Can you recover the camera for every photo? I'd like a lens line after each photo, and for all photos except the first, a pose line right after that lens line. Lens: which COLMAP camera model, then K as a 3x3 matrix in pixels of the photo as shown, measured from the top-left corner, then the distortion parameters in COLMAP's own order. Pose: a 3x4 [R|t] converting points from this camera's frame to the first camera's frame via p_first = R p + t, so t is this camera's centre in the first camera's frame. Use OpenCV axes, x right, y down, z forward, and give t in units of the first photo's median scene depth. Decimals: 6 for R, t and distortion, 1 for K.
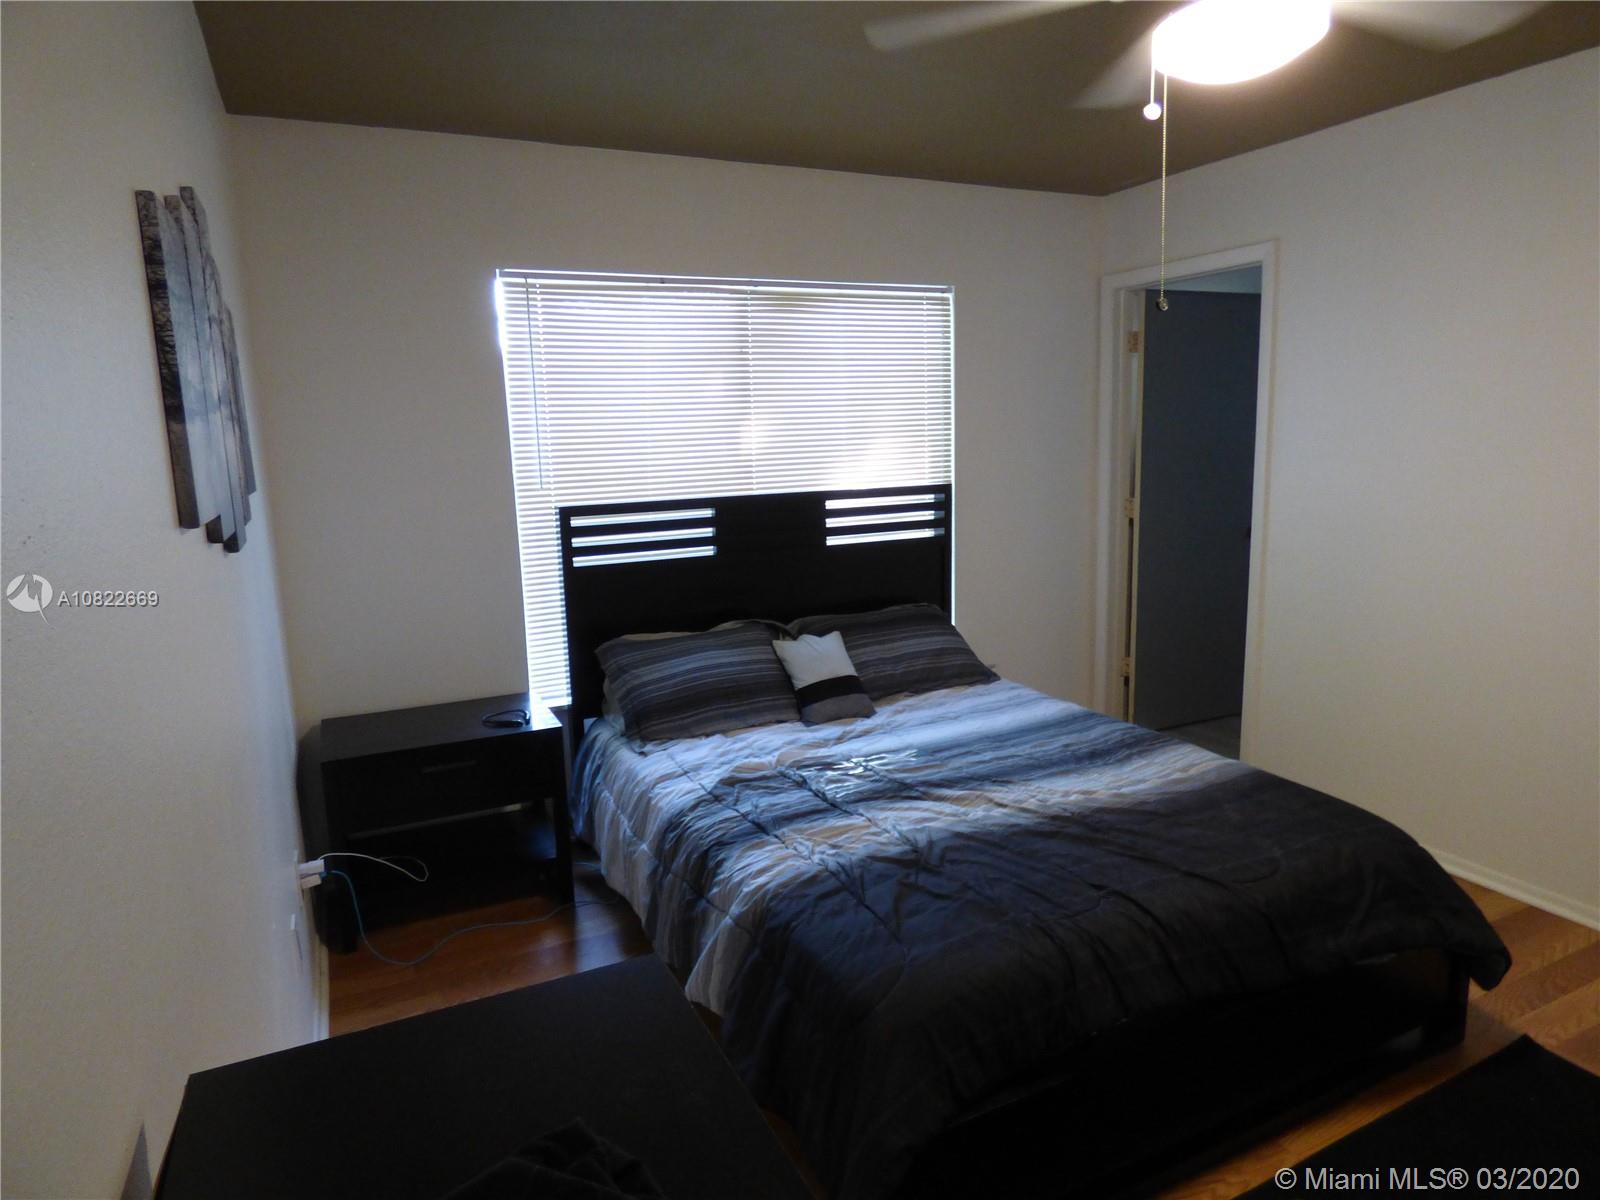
lens RADIAL K [[977.3, 0, 807.2], [0, 977.3, 597.8], [0, 0, 1]] dist [-0.014235, 0.004562]
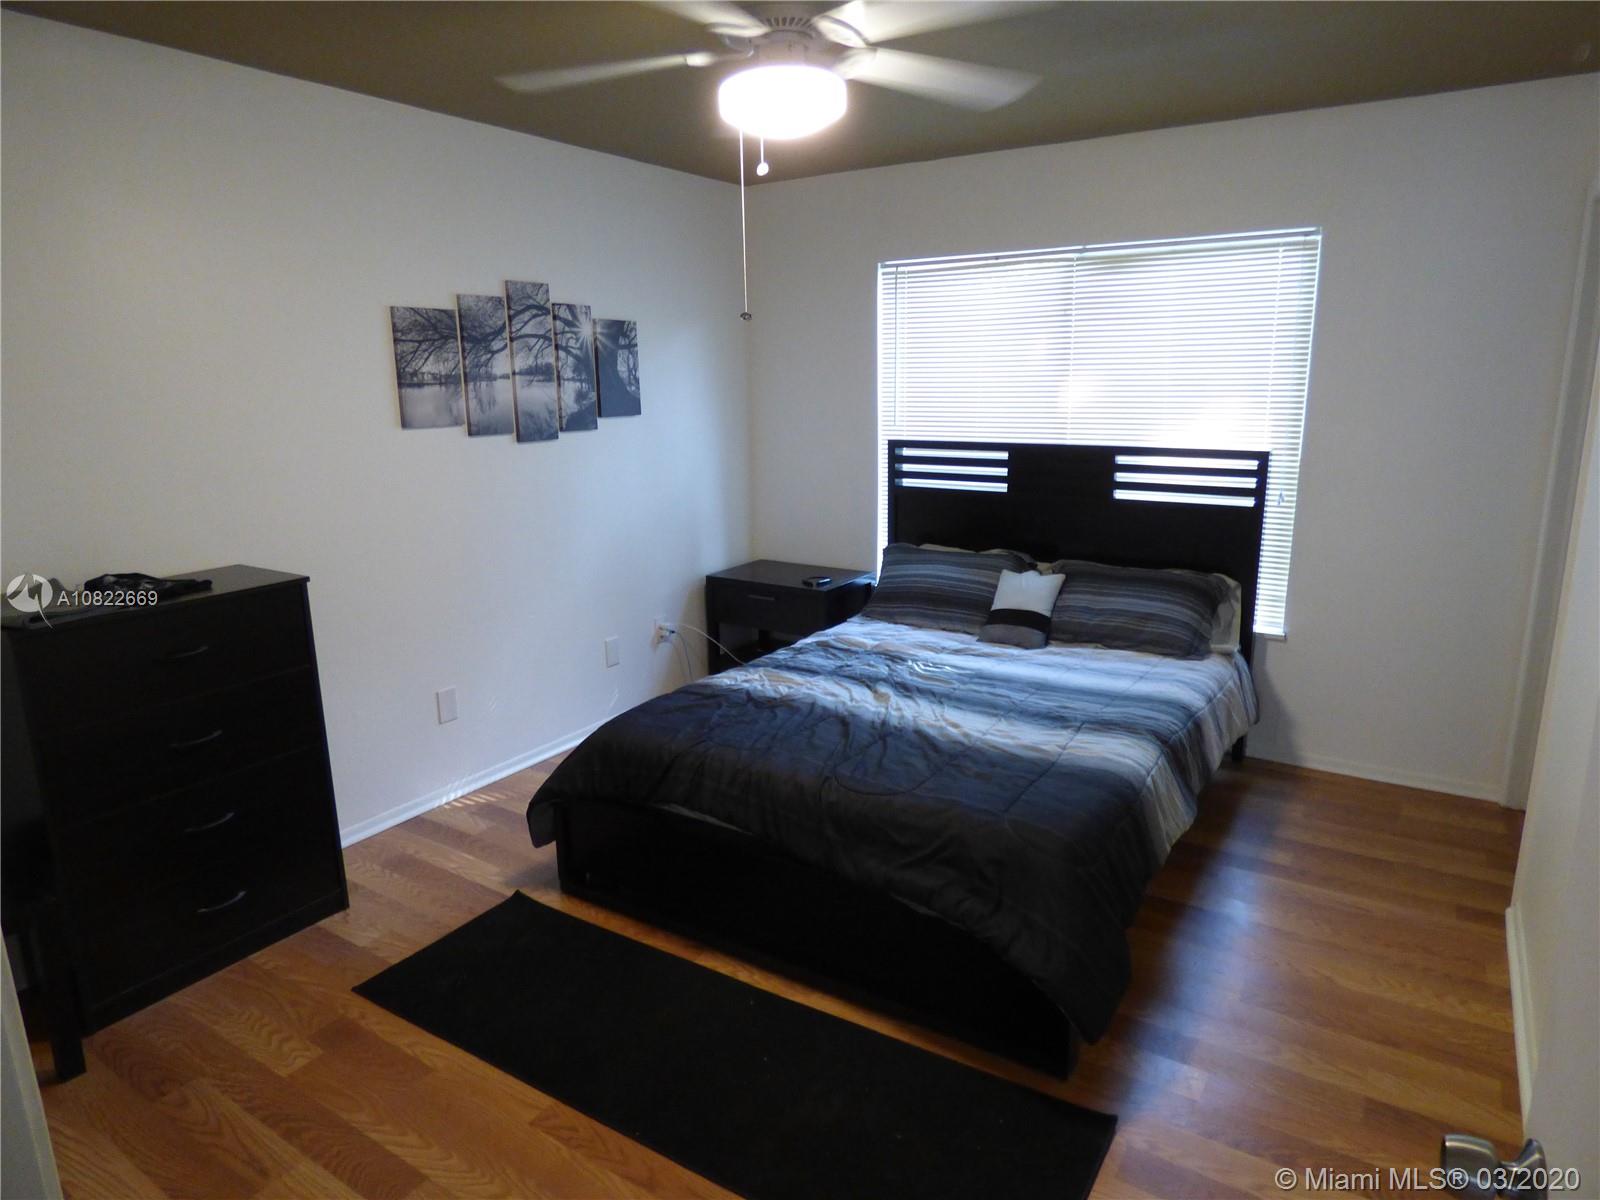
lens RADIAL K [[977.3, 0, 813.5], [0, 977.3, 600.2], [0, 0, 1]] dist [-0.014235, 0.004562]
pose [[0.524192, 0.214922, -0.824034, 0.830893], [-0.148047, 0.975894, 0.160353, -0.075221], [0.838633, 0.037940, 0.543374, 0.180541]]
